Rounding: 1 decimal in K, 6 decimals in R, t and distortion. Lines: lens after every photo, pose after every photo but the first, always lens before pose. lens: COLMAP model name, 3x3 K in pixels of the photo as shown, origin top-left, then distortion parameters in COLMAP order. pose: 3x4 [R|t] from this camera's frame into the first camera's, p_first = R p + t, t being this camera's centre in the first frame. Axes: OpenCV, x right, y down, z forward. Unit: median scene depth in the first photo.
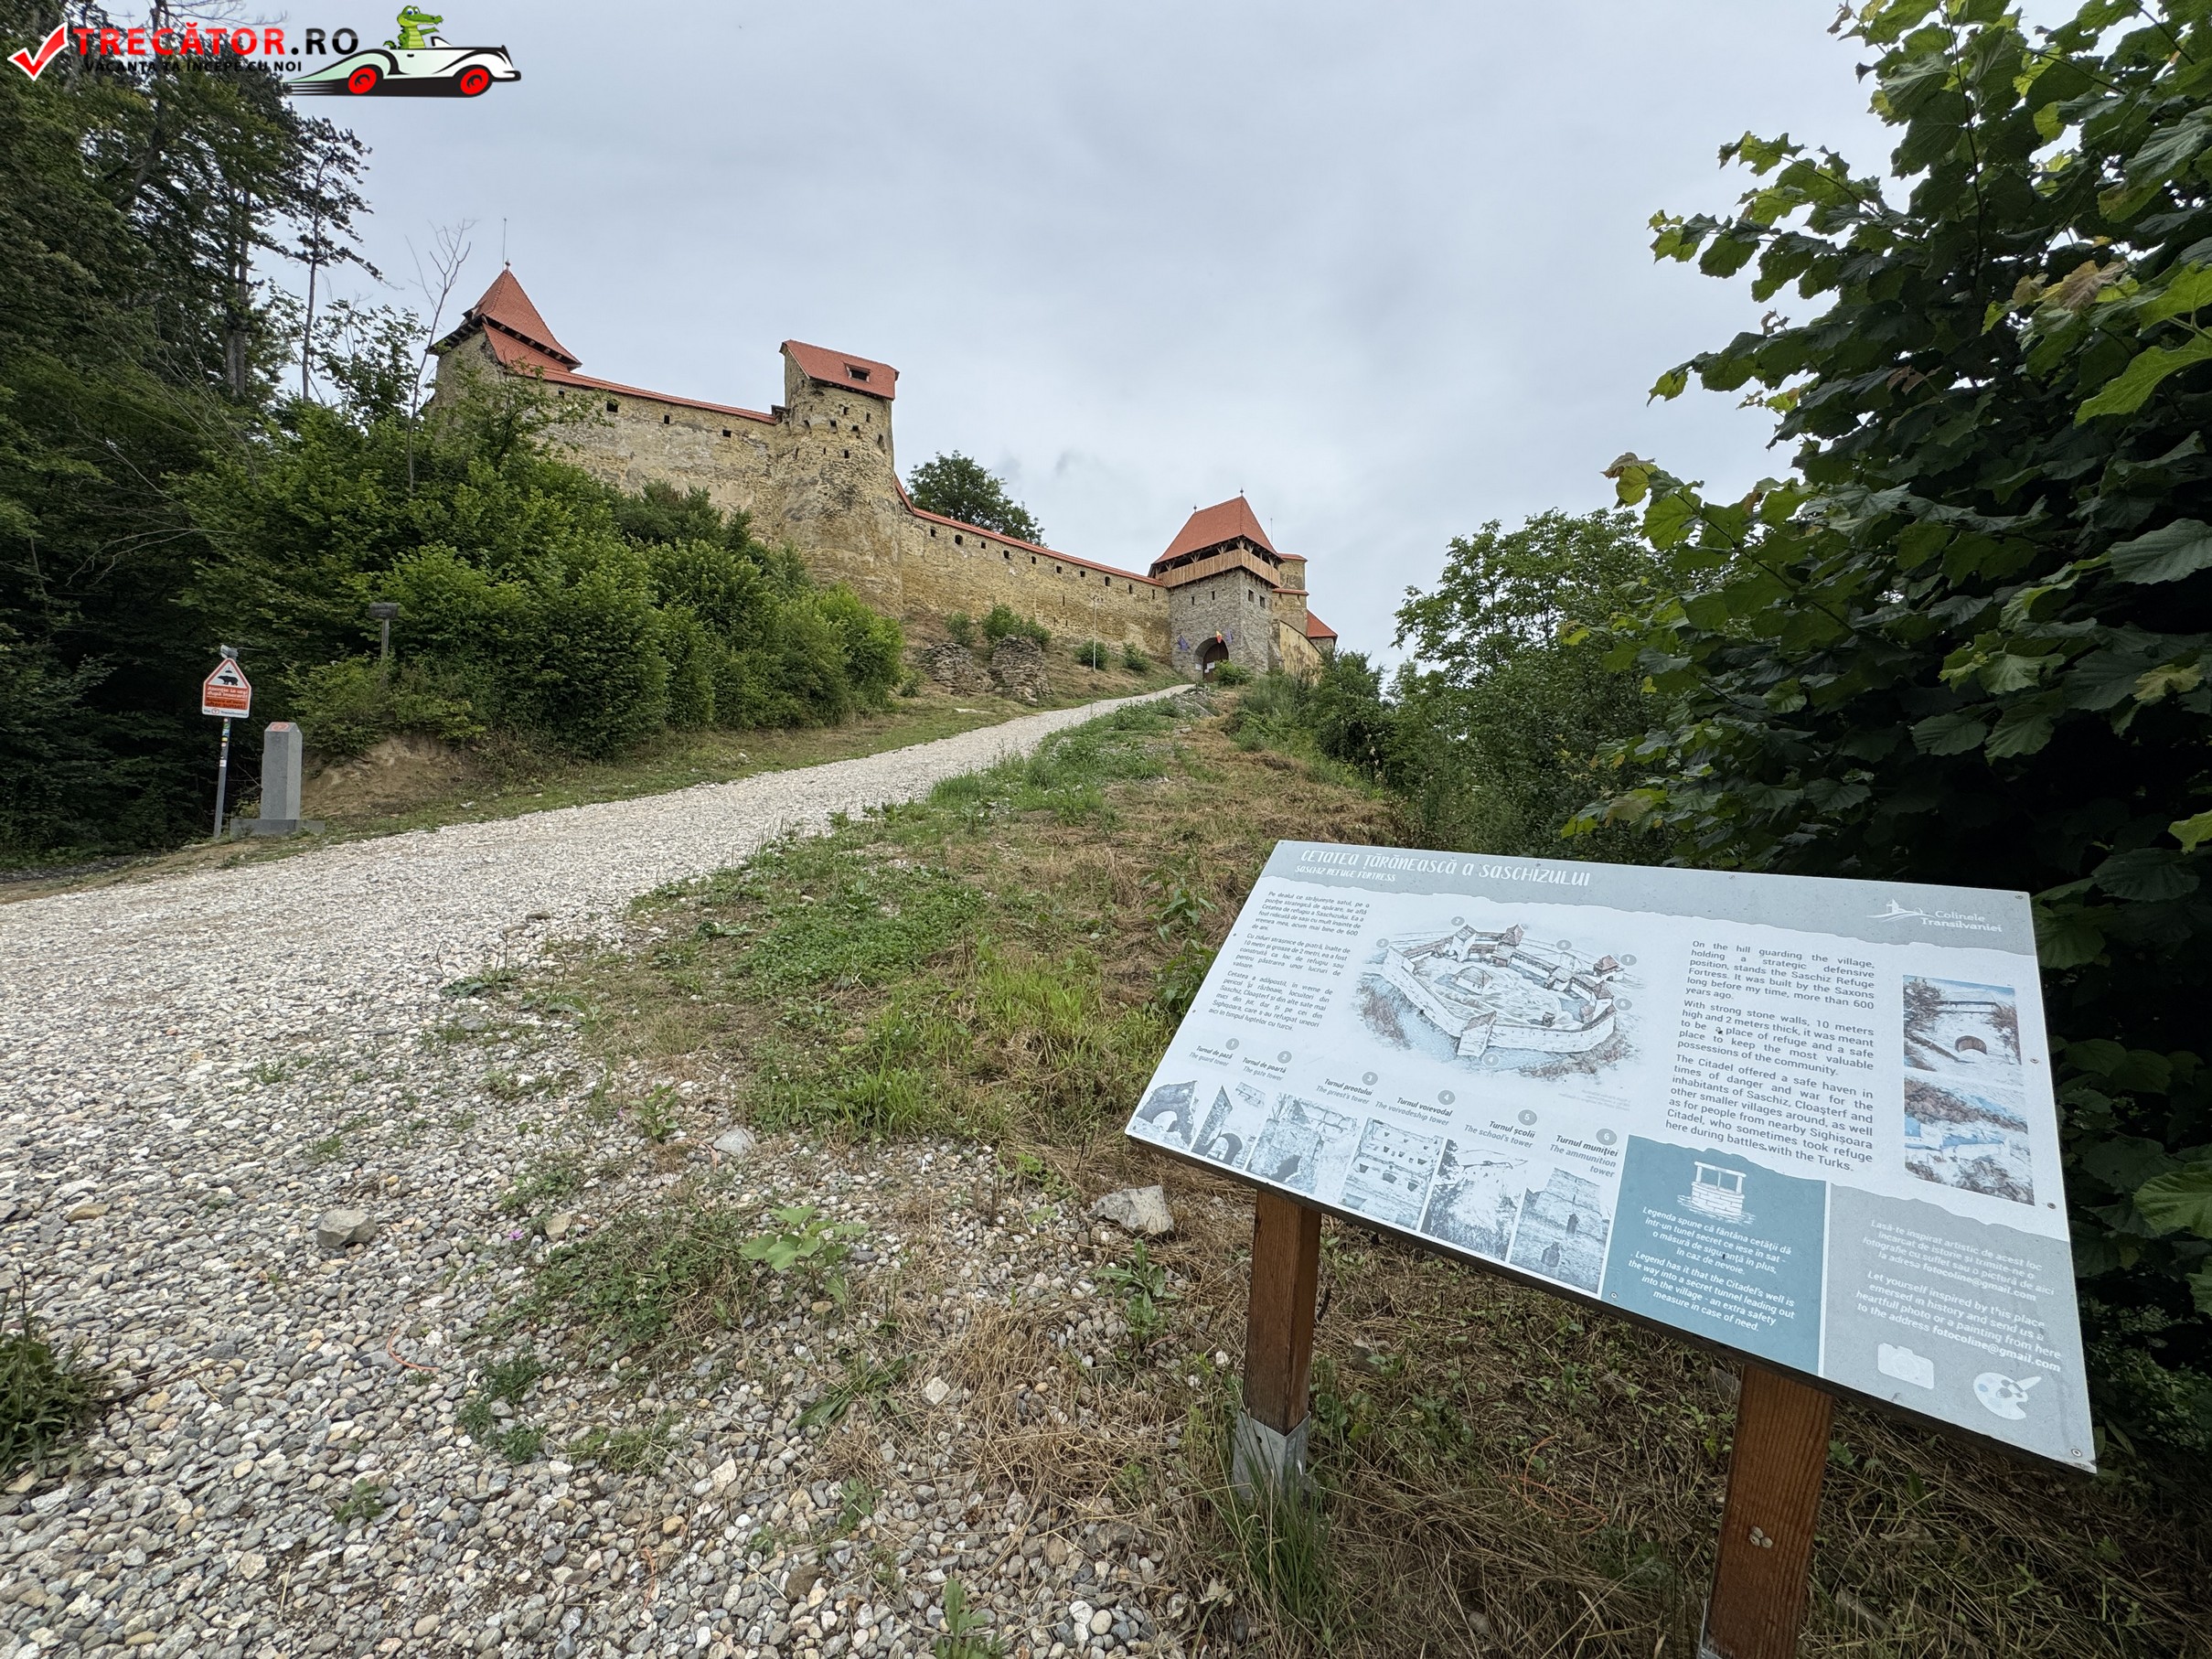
lens RADIAL K [[867.6, 0, 1104.7], [0, 867.6, 815.2], [0, 0, 1]] dist [-0.006285, 0.000019]
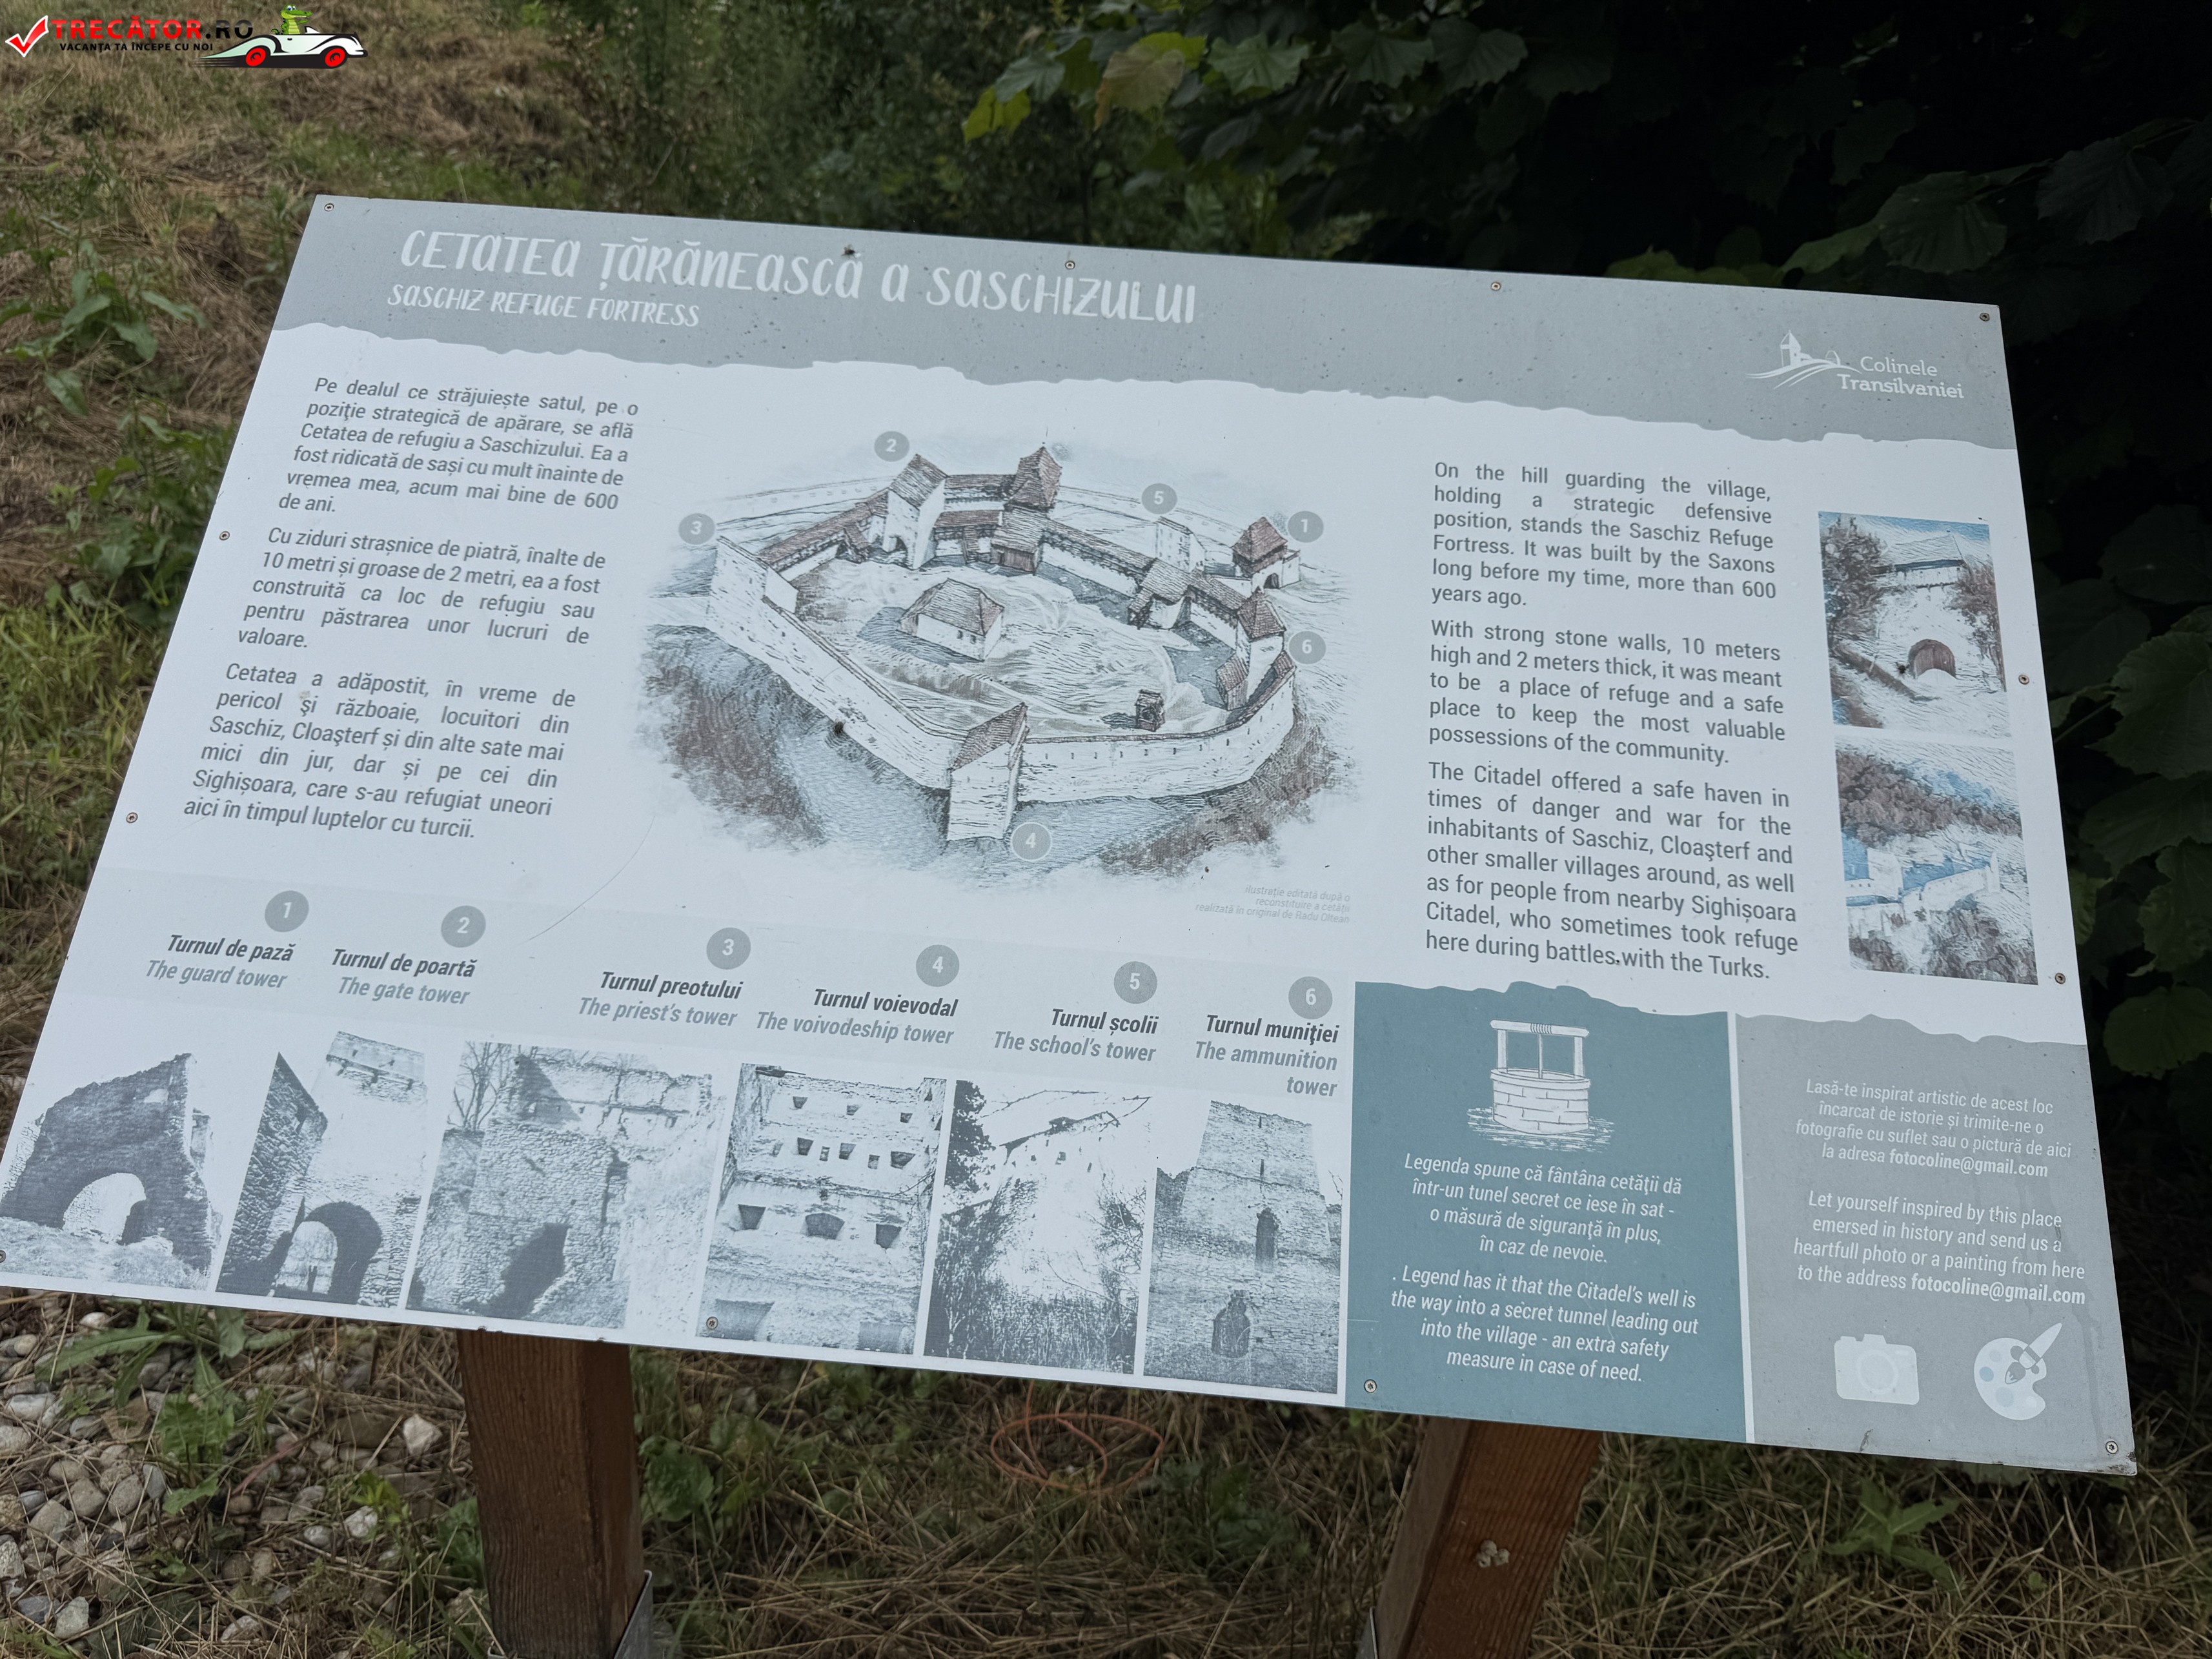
lens RADIAL K [[1523.4, 0, 1079.0], [0, 1523.4, 822.6], [0, 0, 1]] dist [0.079049, -0.112465]
pose [[0.816297, -0.246946, 0.522185, 0.026802], [-0.010793, 0.897330, 0.441229, -0.005556], [-0.577532, -0.365810, 0.729822, 0.118302]]
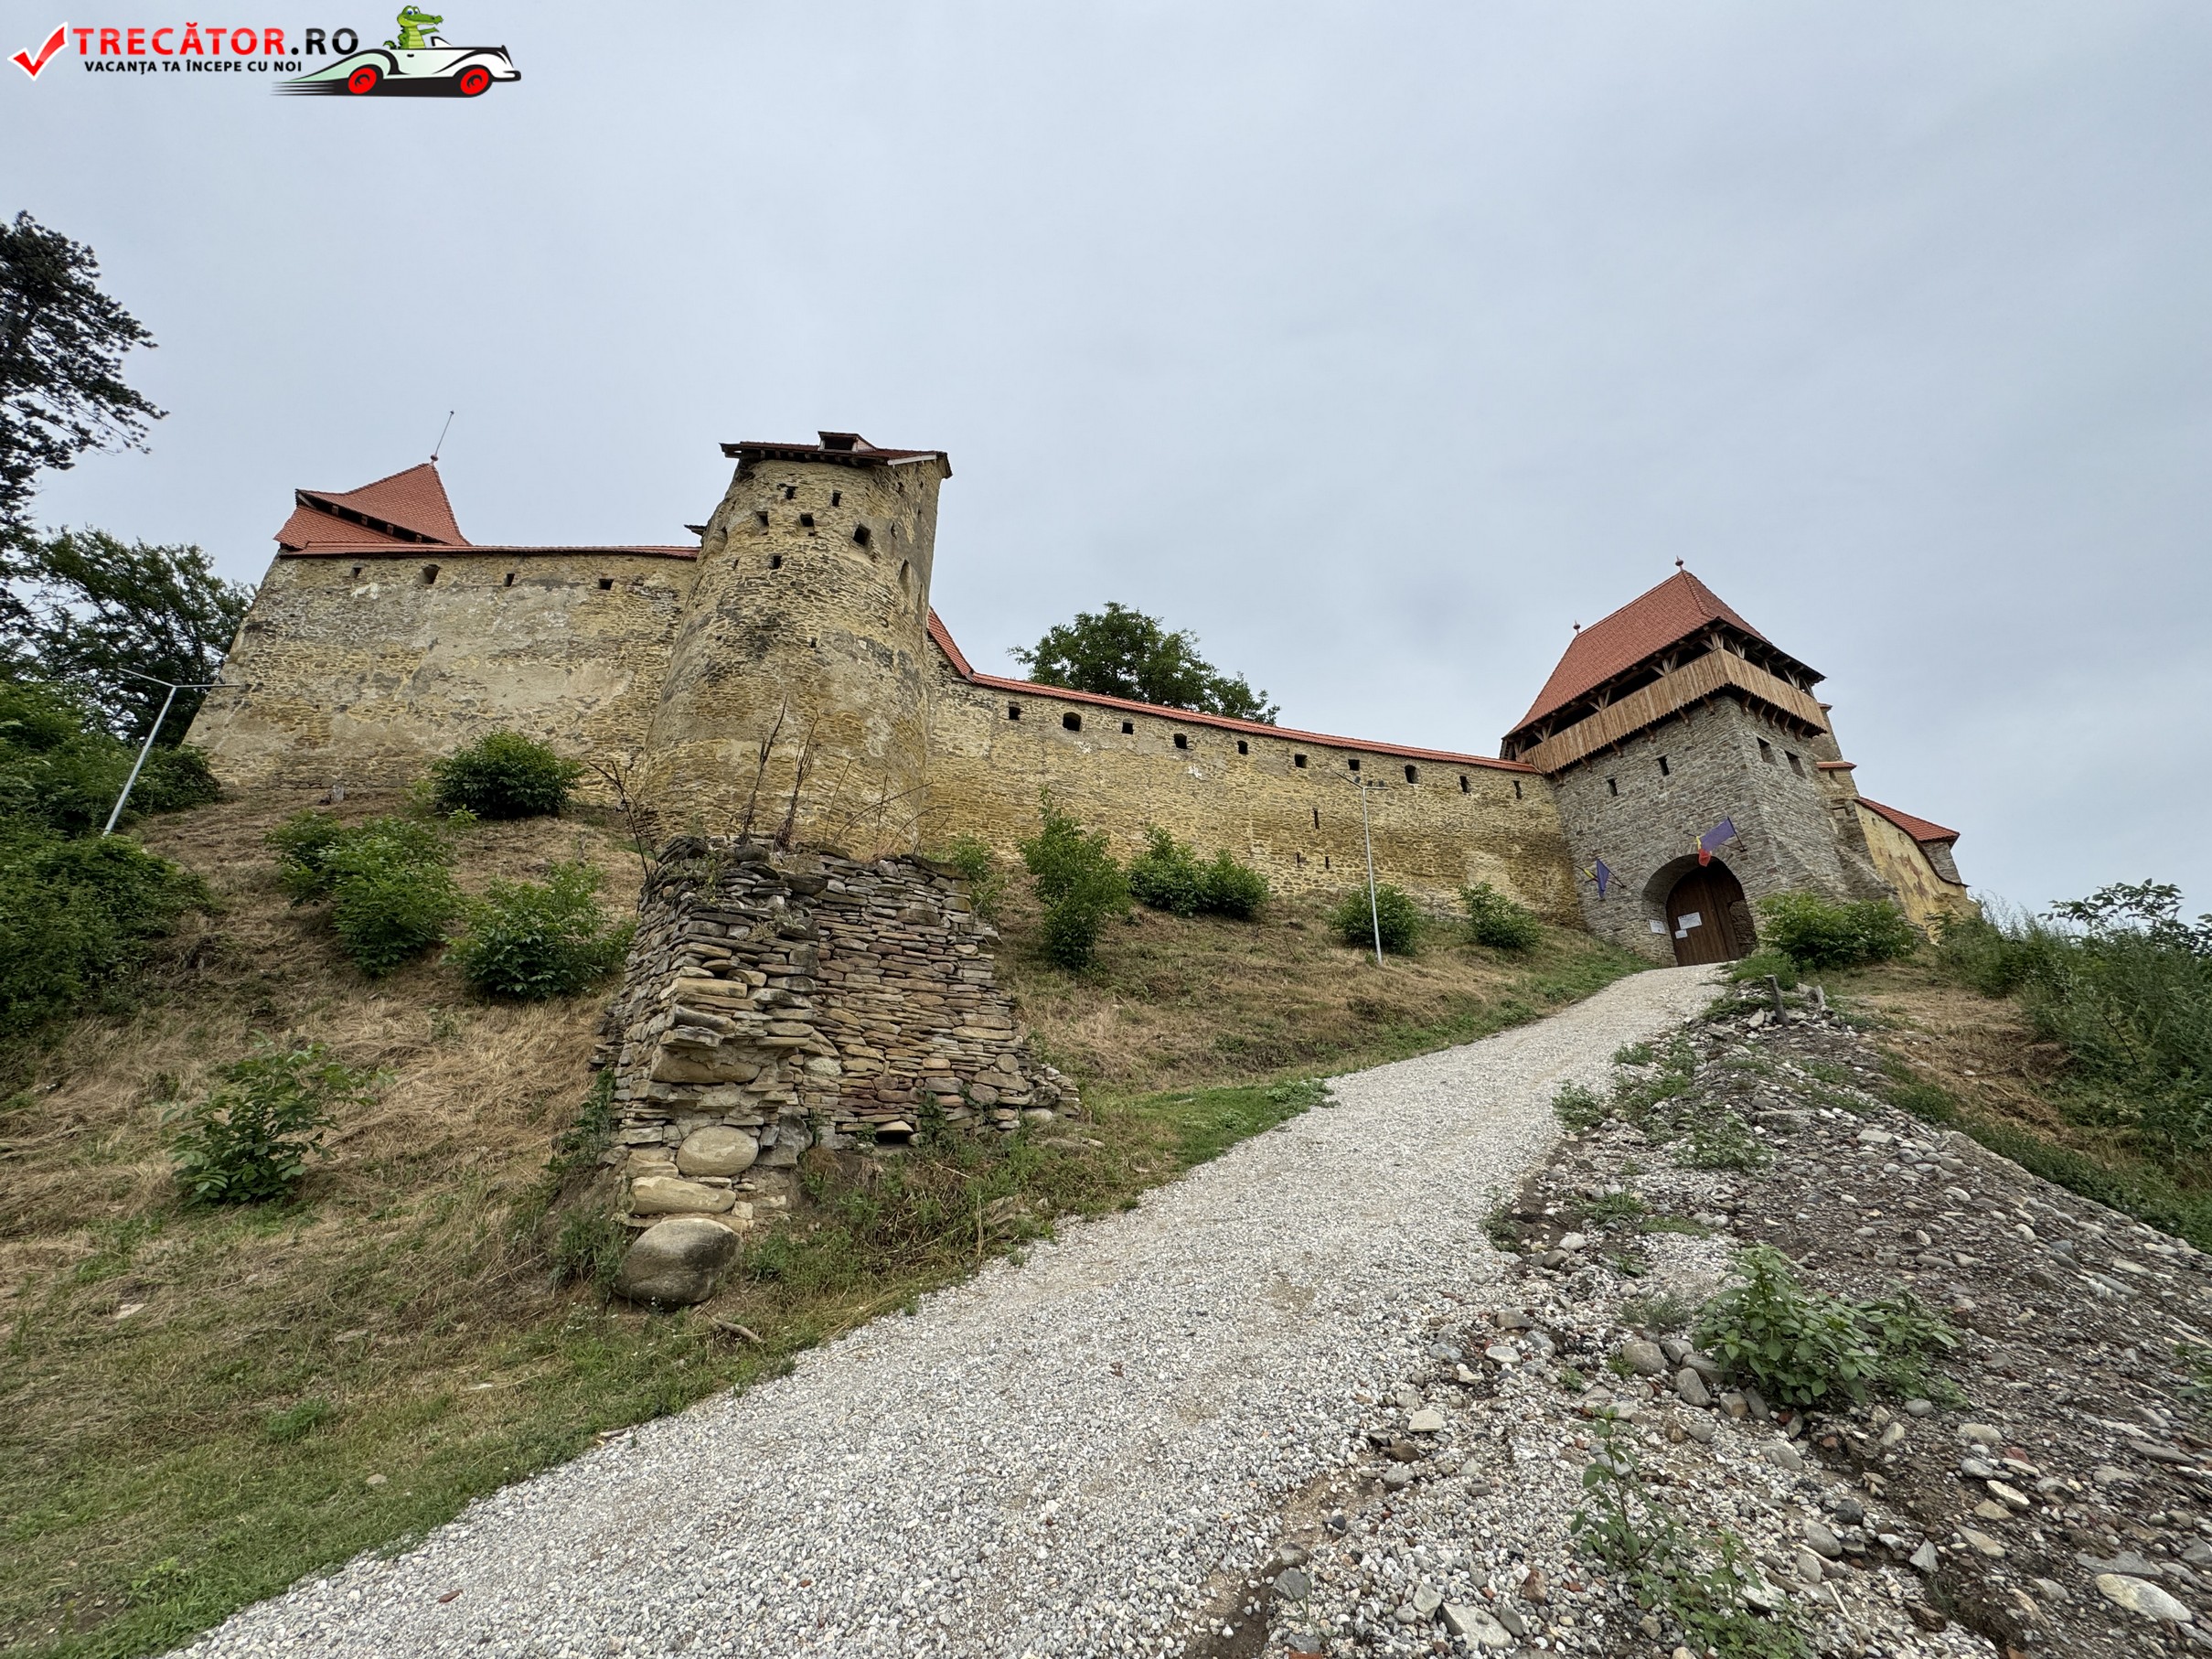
lens RADIAL K [[867.6, 0, 1108.7], [0, 867.6, 825.9], [0, 0, 1]] dist [-0.006285, 0.000019]
pose [[0.918299, -0.144322, -0.368644, 0.331791], [0.018478, 0.945794, -0.324242, -1.255344], [0.395456, 0.290939, 0.871188, 7.509141]]
